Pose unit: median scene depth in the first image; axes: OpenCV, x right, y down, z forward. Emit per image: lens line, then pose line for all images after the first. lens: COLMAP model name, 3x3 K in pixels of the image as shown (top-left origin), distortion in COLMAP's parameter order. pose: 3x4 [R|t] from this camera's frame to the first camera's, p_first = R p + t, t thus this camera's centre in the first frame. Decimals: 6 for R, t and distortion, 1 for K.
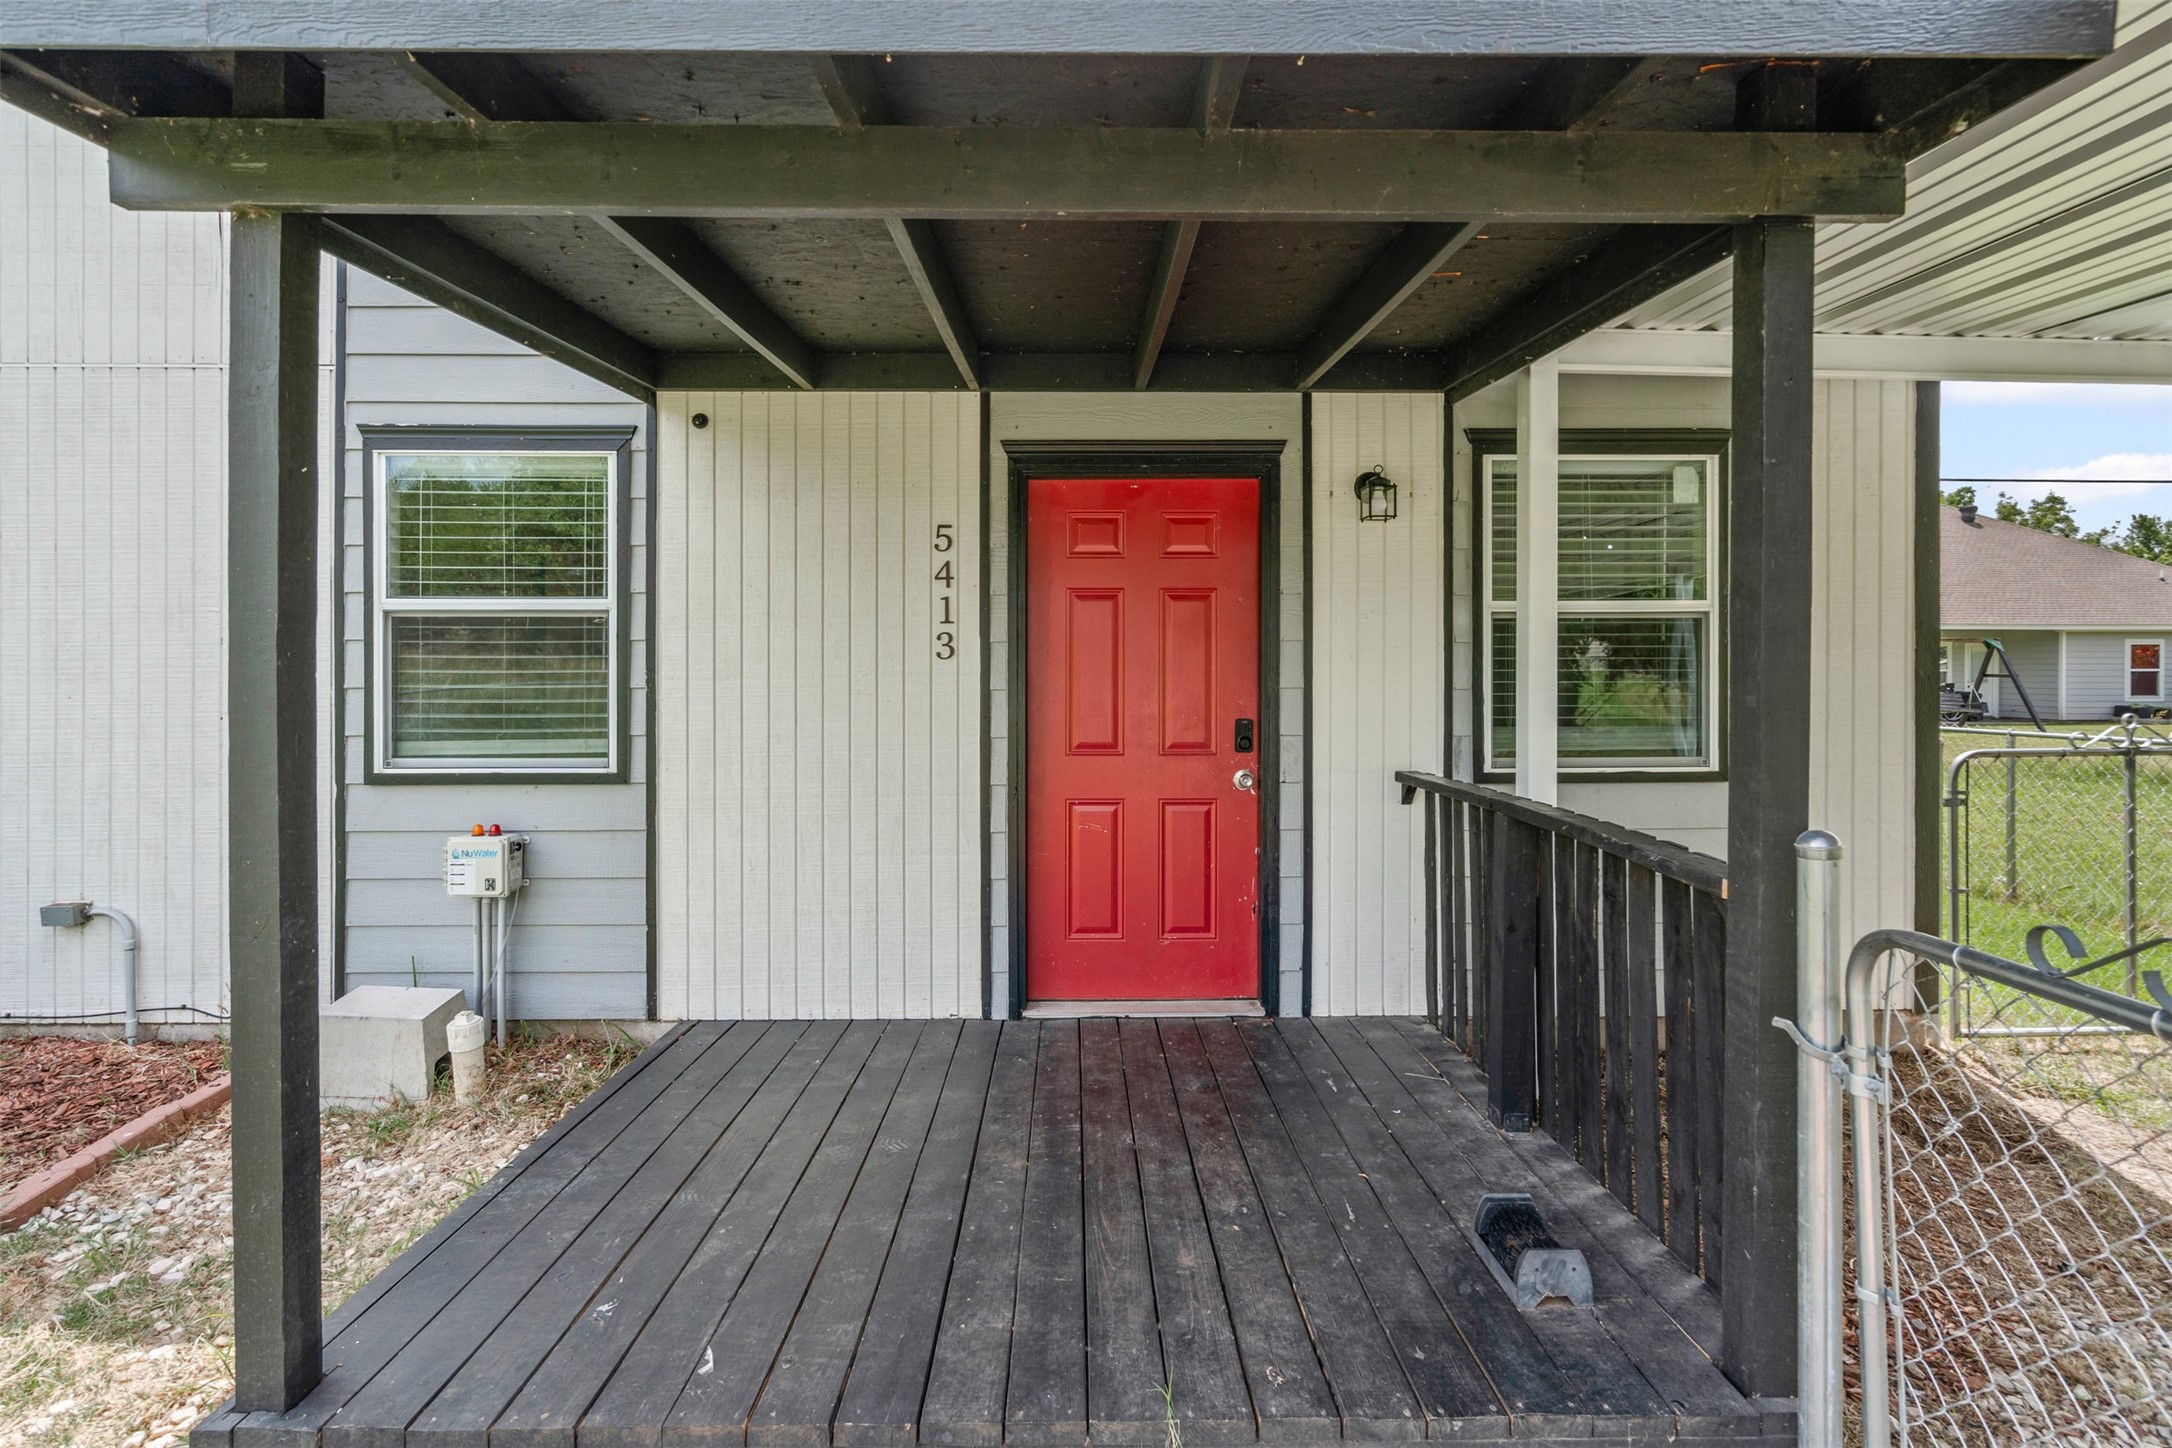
lens RADIAL K [[1108.0, 0, 1102.9], [0, 1108.0, 654.3], [0, 0, 1]] dist [-0.002935, -0.000559]
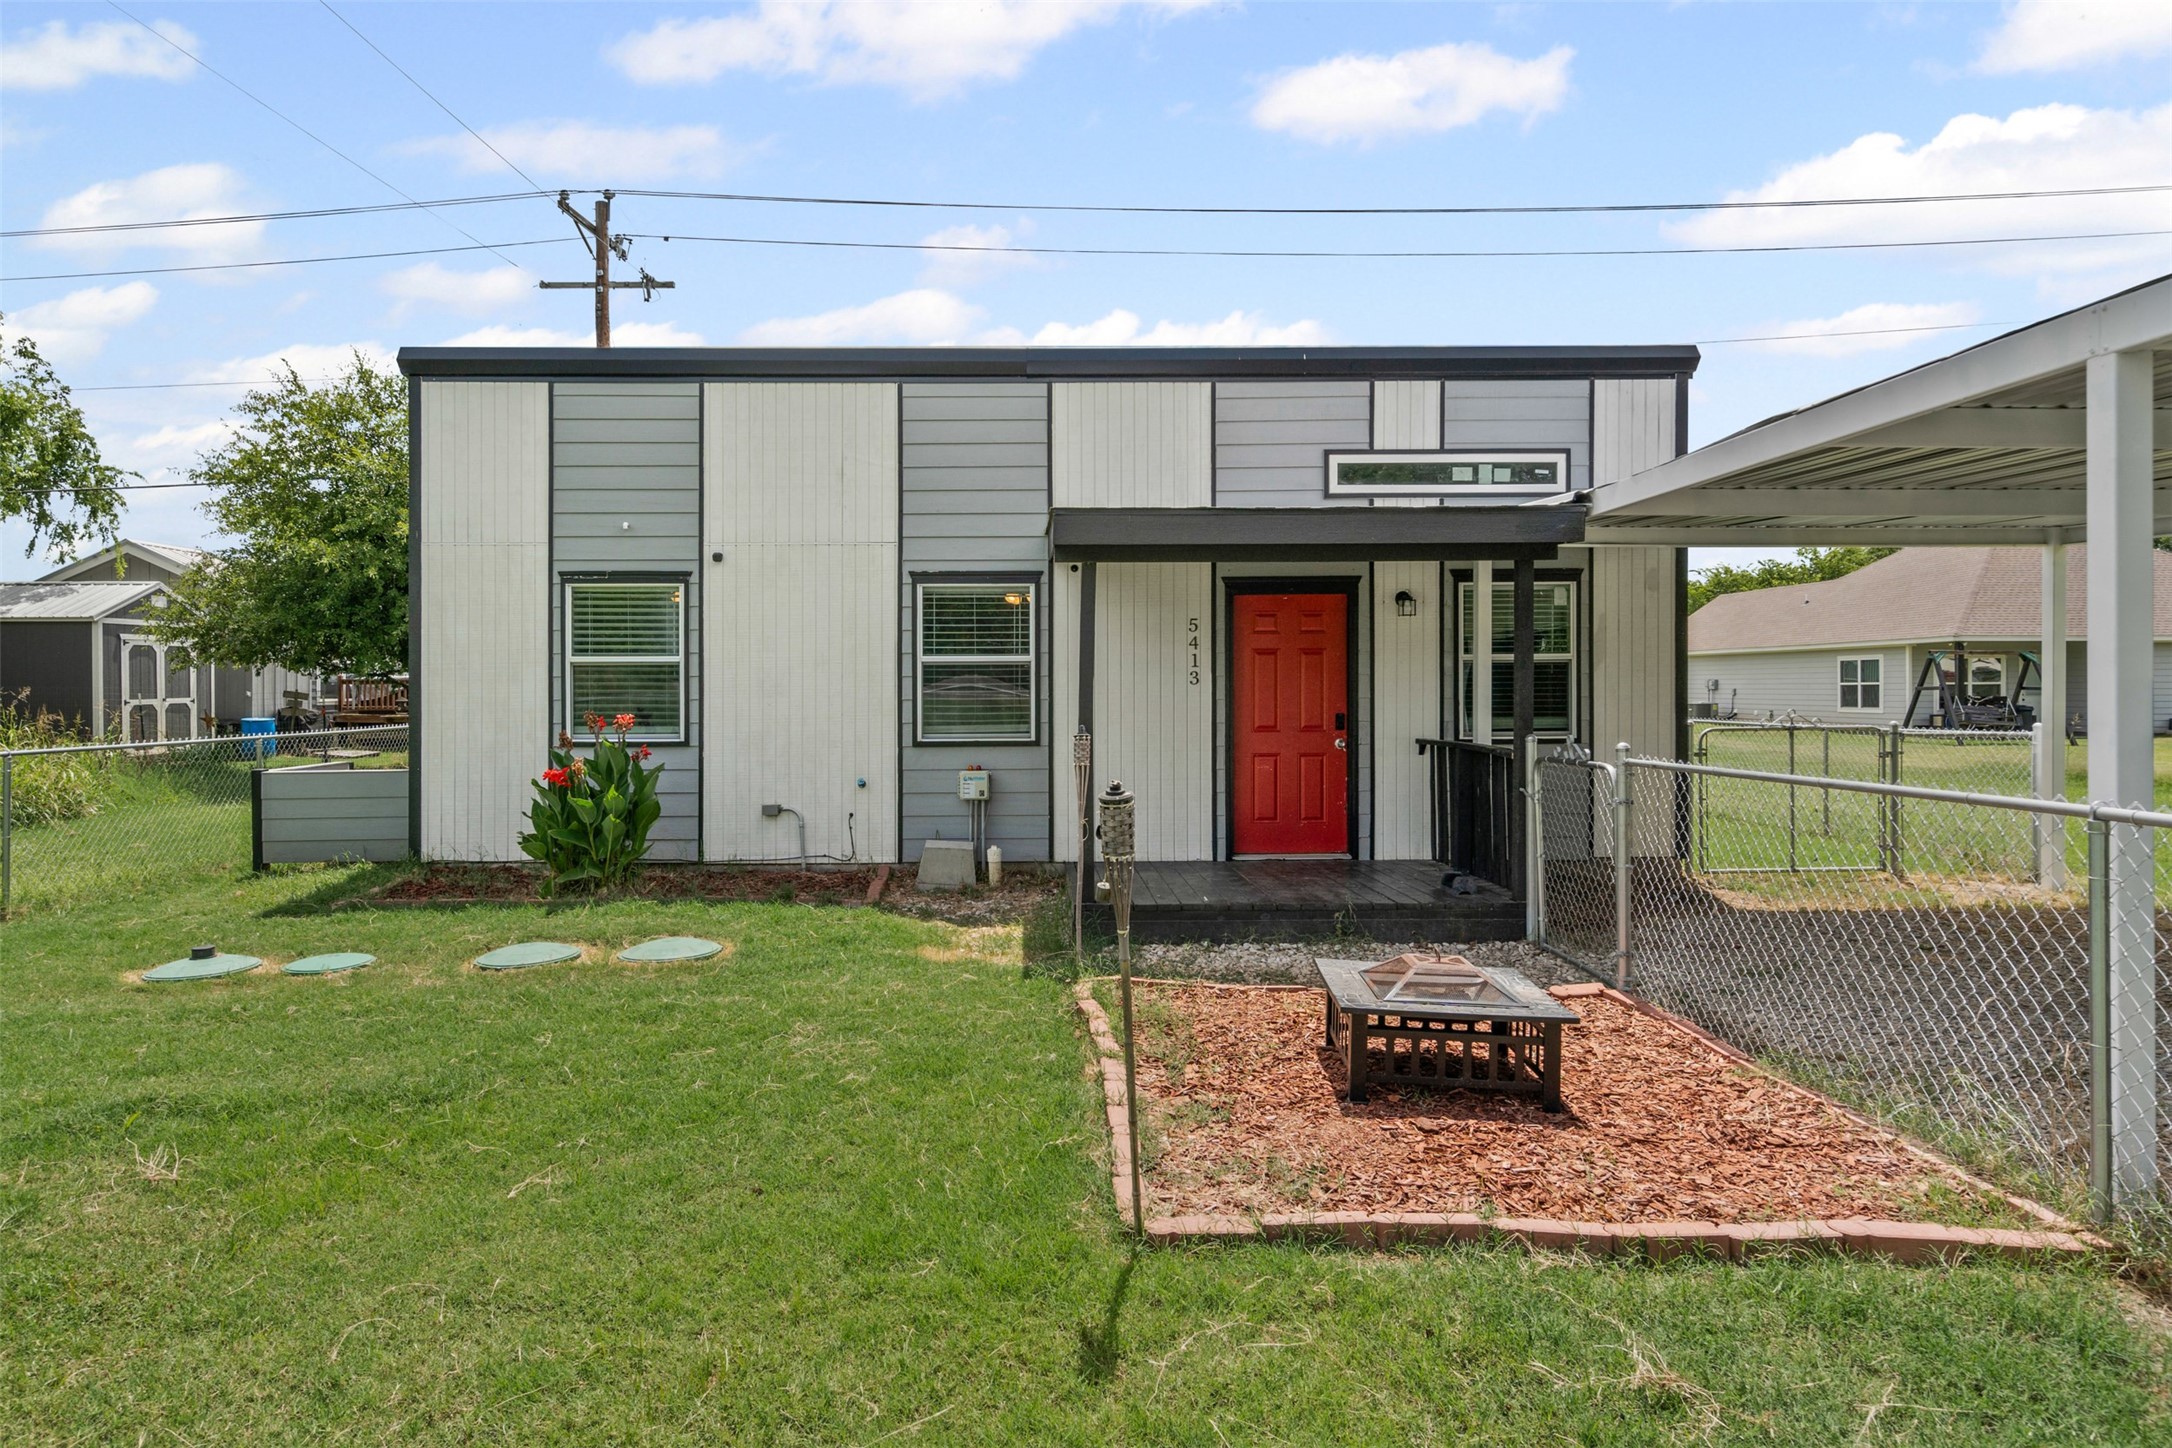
lens RADIAL K [[1204.0, 0, 1077.8], [0, 1204.0, 692.0], [0, 0, 1]] dist [0.004823, 0.000333]
pose [[0.999954, -0.004910, -0.008251, -0.339182], [0.004983, 0.999948, 0.008895, -0.002223], [0.008207, -0.008936, 0.999926, -1.220690]]
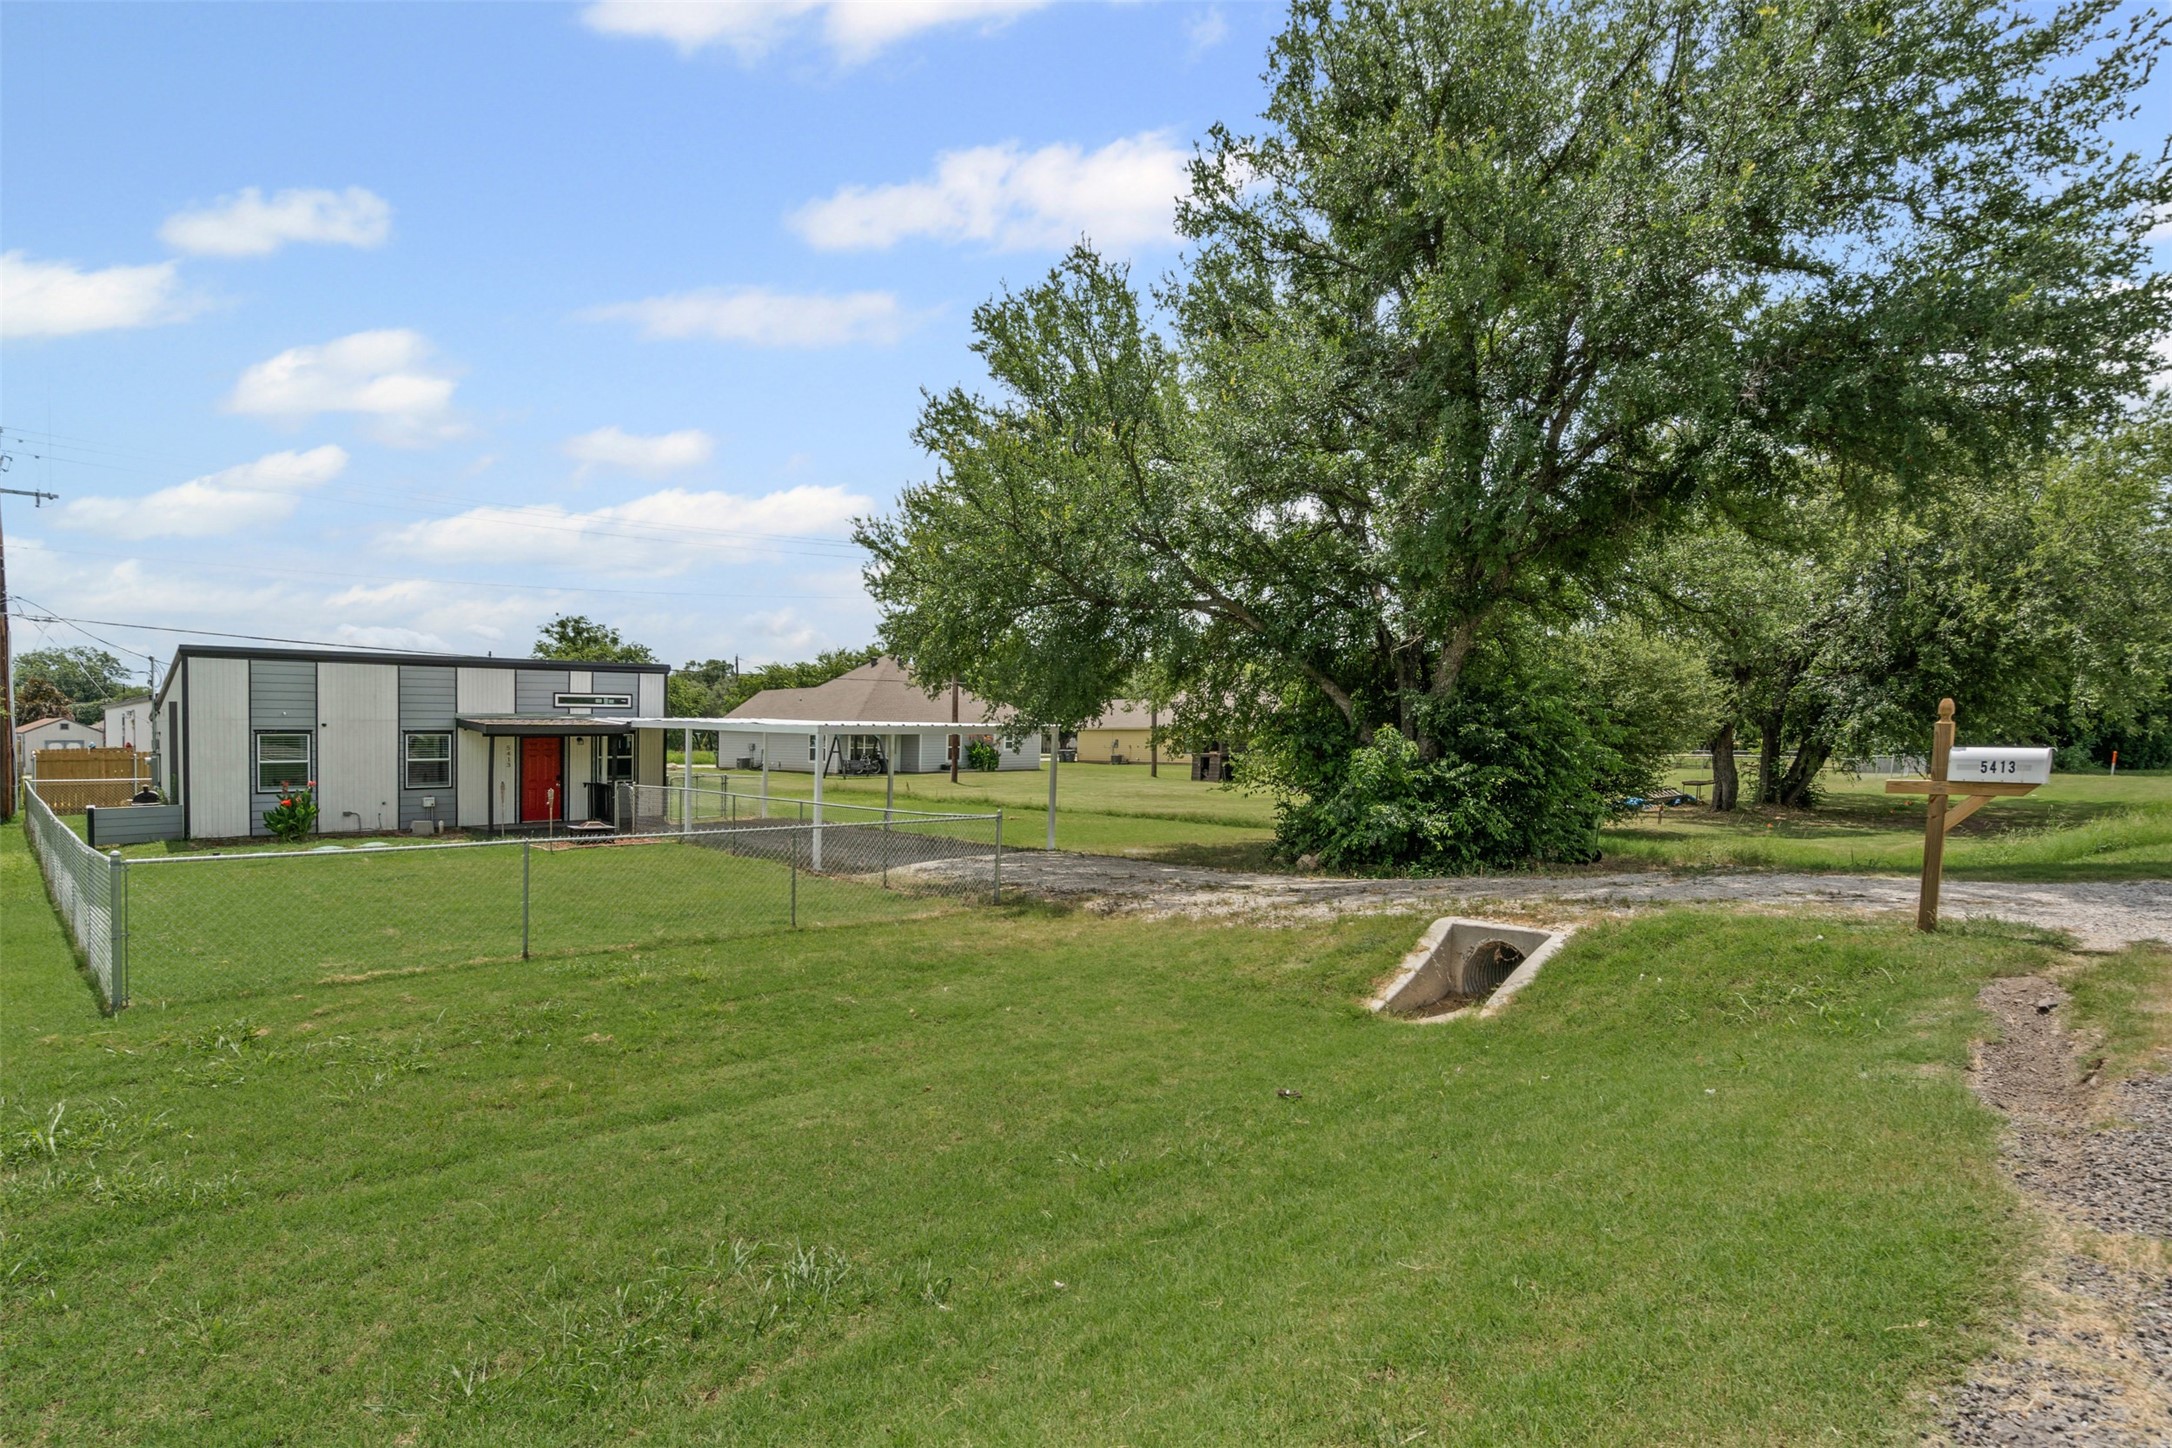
lens RADIAL K [[1298.4, 0, 1168.8], [0, 1298.4, 721.9], [0, 0, 1]] dist [0.000034, -0.000264]
pose [[0.764049, -0.003118, 0.645151, -2.043028], [-0.000090, 0.999988, 0.004939, -0.288313], [-0.645158, -0.003832, 0.764039, -7.095014]]
